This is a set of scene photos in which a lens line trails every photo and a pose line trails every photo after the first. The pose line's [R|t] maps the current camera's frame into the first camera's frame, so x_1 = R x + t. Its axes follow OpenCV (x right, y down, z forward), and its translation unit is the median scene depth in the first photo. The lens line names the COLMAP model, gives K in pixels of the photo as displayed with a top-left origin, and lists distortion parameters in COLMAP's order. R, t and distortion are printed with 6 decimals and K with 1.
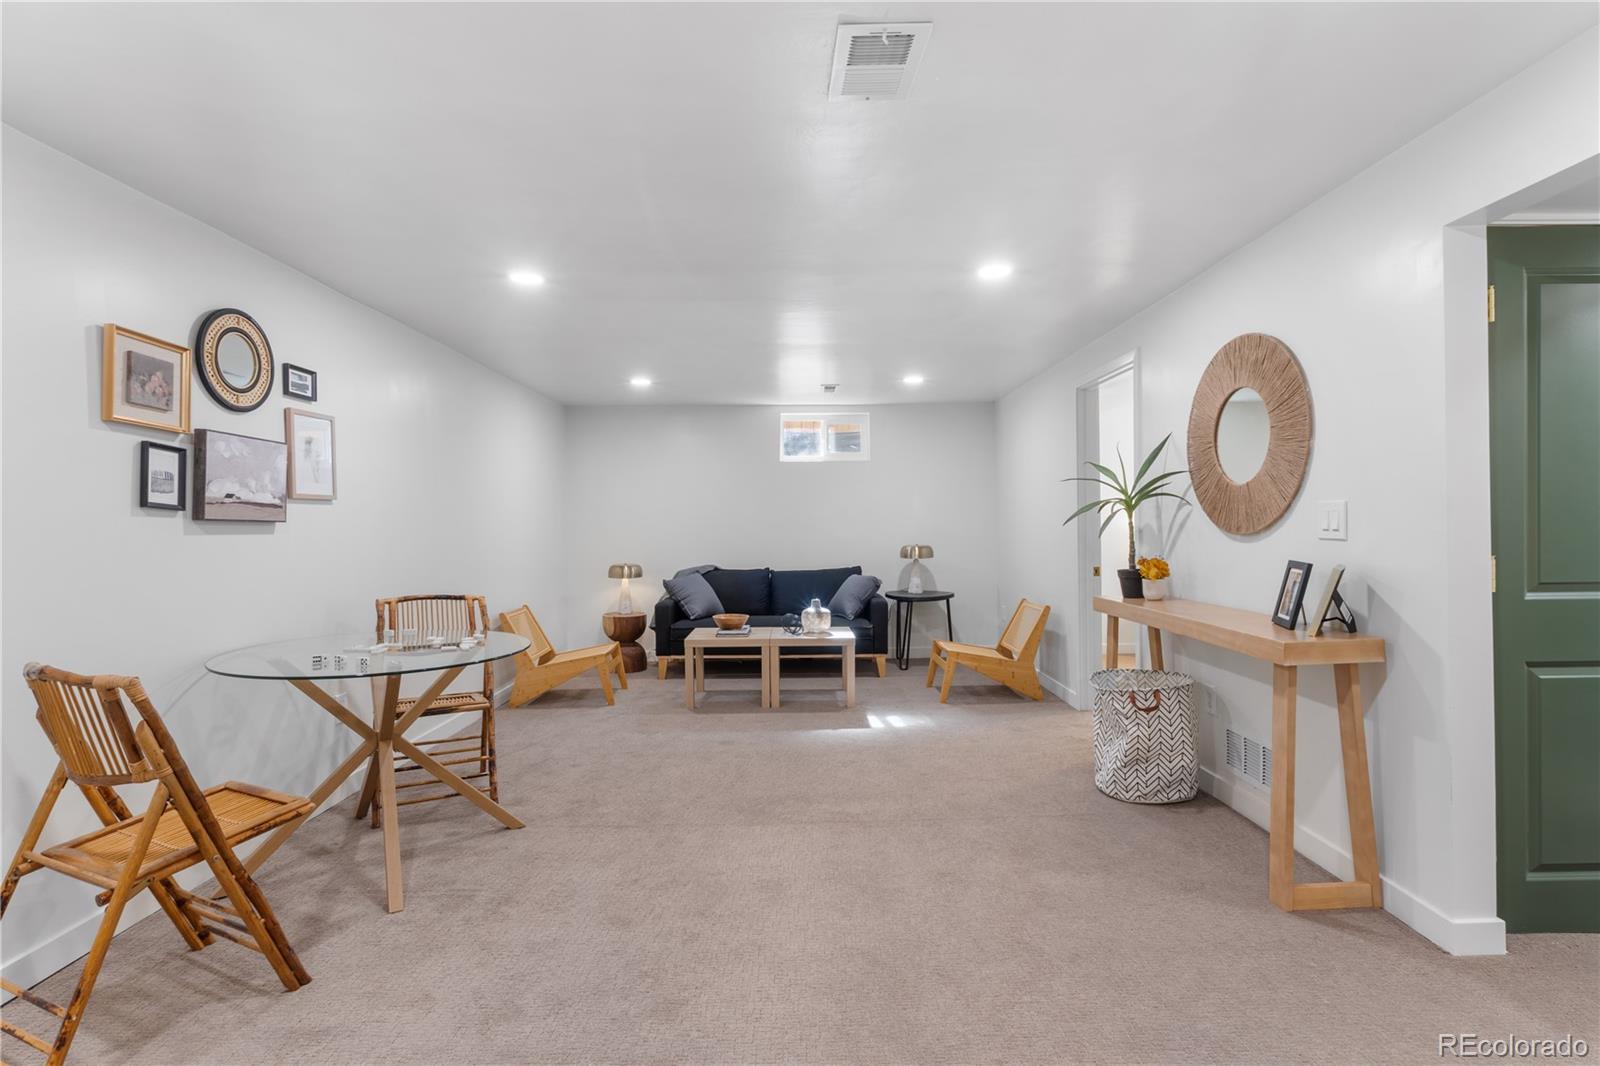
lens RADIAL K [[767.8, 0, 806.2], [0, 767.8, 530.8], [0, 0, 1]] dist [0.002426, 0.001135]
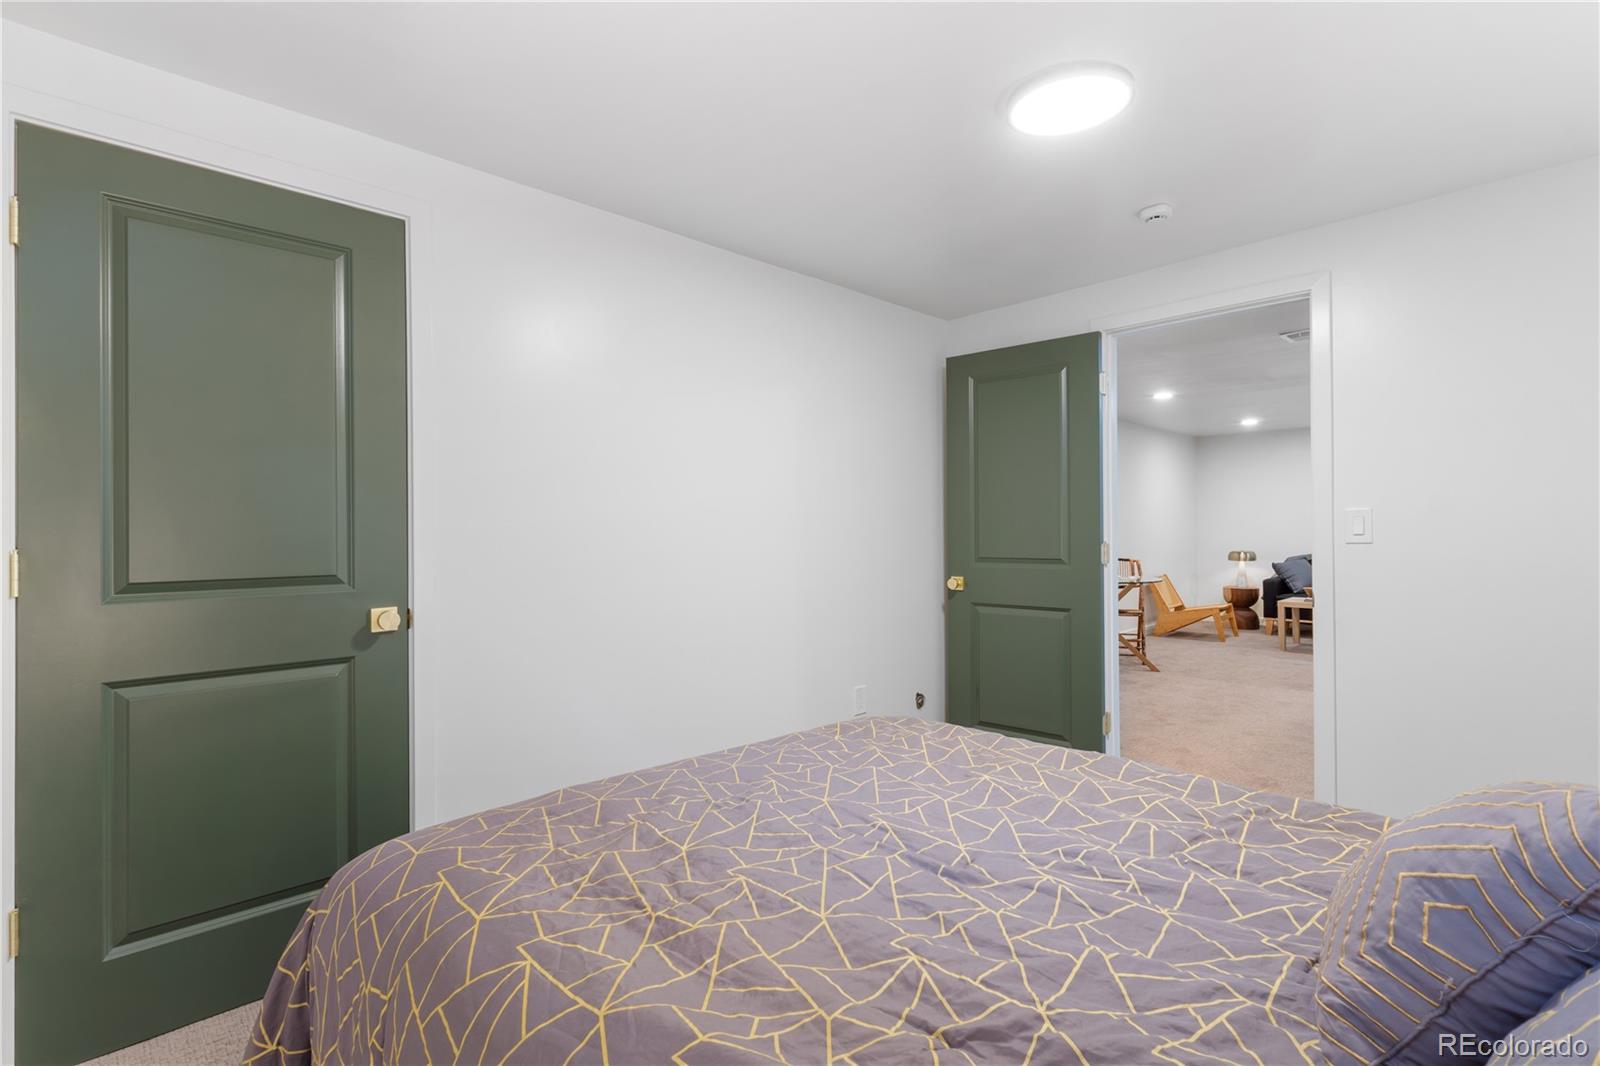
lens RADIAL K [[767.8, 0, 808.3], [0, 767.8, 530.0], [0, 0, 1]] dist [0.002426, 0.001135]
pose [[0.699515, 0.007358, -0.714580, 0.210714], [-0.005972, 0.999972, 0.004450, 0.005482], [0.714593, 0.001155, 0.699540, -0.528790]]
